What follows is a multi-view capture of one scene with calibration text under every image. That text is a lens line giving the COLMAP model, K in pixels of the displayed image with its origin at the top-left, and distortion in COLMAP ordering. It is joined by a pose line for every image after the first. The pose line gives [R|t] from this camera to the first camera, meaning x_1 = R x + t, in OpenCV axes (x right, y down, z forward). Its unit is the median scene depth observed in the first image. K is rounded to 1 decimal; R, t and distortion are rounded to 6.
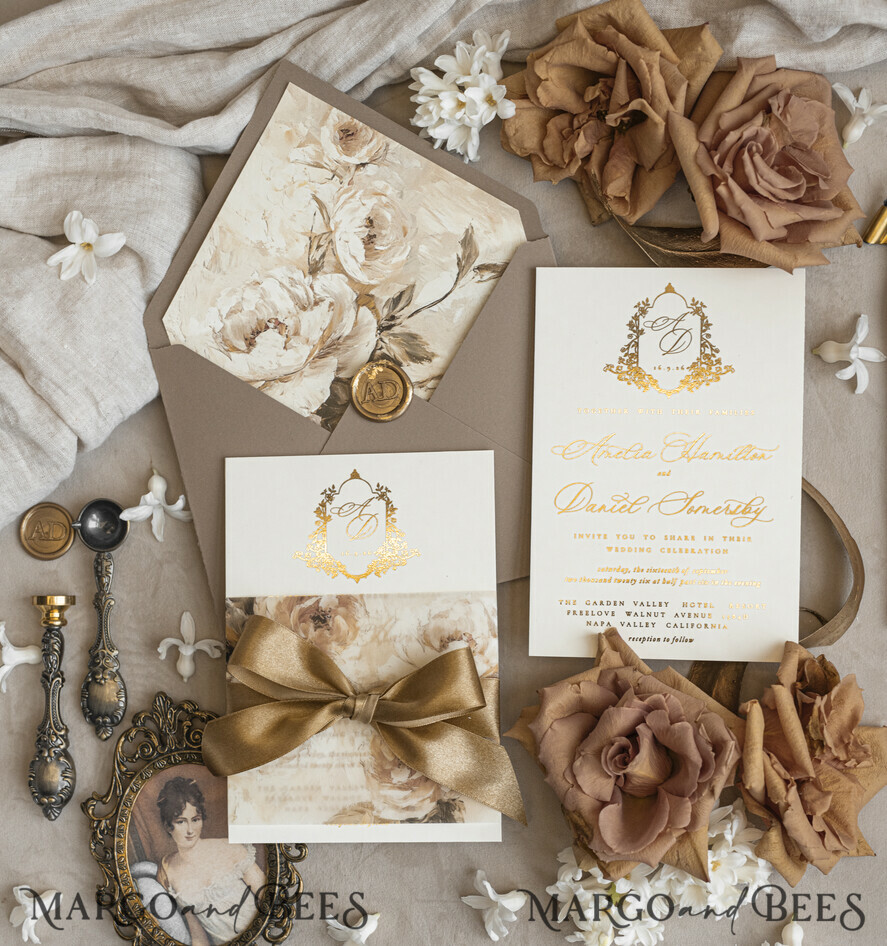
lens RADIAL K [[1895.3, 0, 448.1], [0, 1895.3, 553.1], [0, 0, 1]] dist [-0.022190, 0.135361]
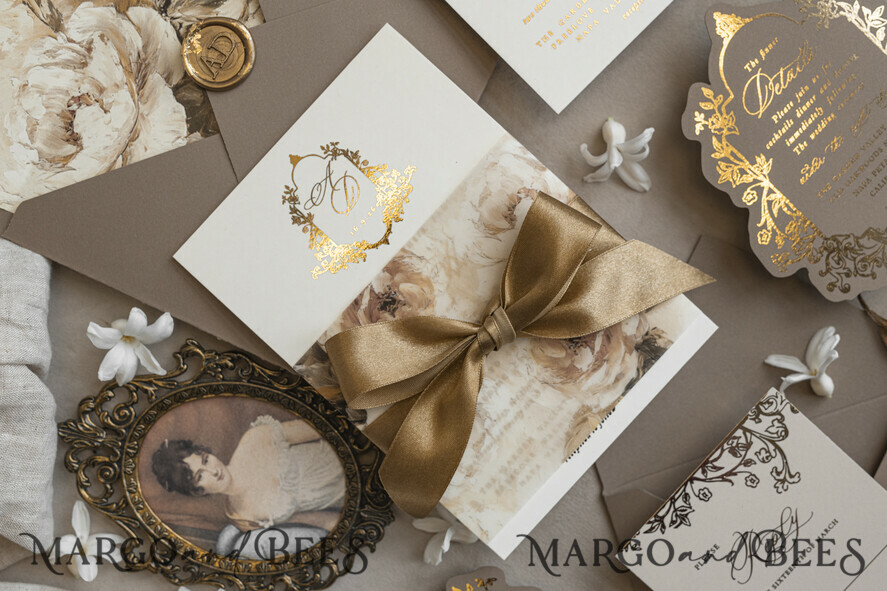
lens RADIAL K [[1309.2, 0, 431.8], [0, 1309.2, 281.5], [0, 0, 1]] dist [-0.024717, -0.009101]
pose [[0.635773, -0.766465, 0.091233, -0.105061], [0.762340, 0.642039, 0.081387, 0.004024], [-0.120956, 0.017807, 0.992498, 0.404136]]
